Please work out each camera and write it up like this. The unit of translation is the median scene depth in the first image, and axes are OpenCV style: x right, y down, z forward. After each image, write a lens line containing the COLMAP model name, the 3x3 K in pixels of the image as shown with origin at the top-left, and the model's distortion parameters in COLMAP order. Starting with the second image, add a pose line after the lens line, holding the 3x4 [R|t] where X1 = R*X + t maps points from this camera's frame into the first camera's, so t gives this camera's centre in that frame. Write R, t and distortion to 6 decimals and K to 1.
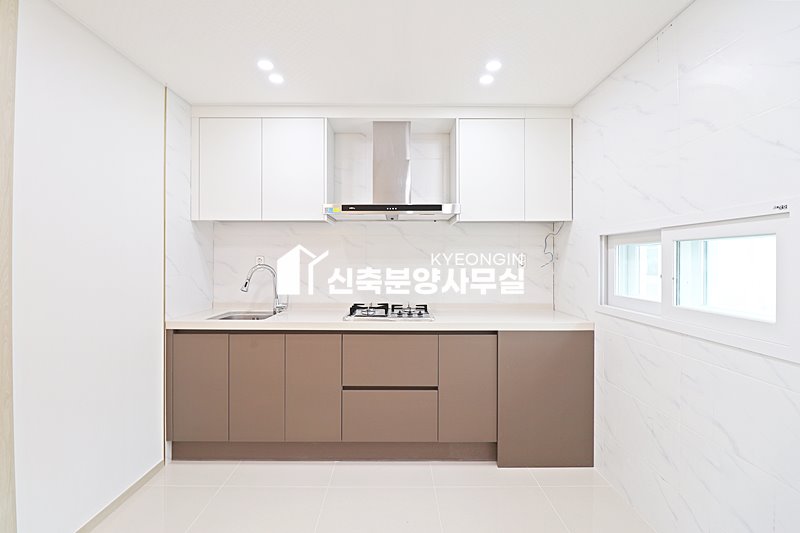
lens RADIAL K [[370.8, 0, 401.3], [0, 370.8, 260.2], [0, 0, 1]] dist [0.003827, -0.011923]
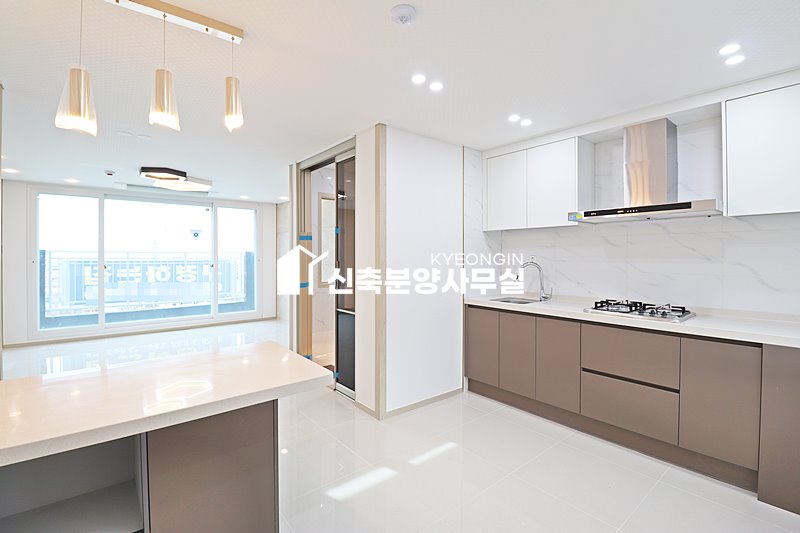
lens RADIAL K [[370.8, 0, 401.3], [0, 370.8, 260.2], [0, 0, 1]] dist [0.003827, -0.011923]
pose [[0.636330, 0.007818, -0.771377, 0.365816], [0.000625, 0.999943, 0.010650, -0.011014], [0.771416, -0.007258, 0.636289, -0.173155]]
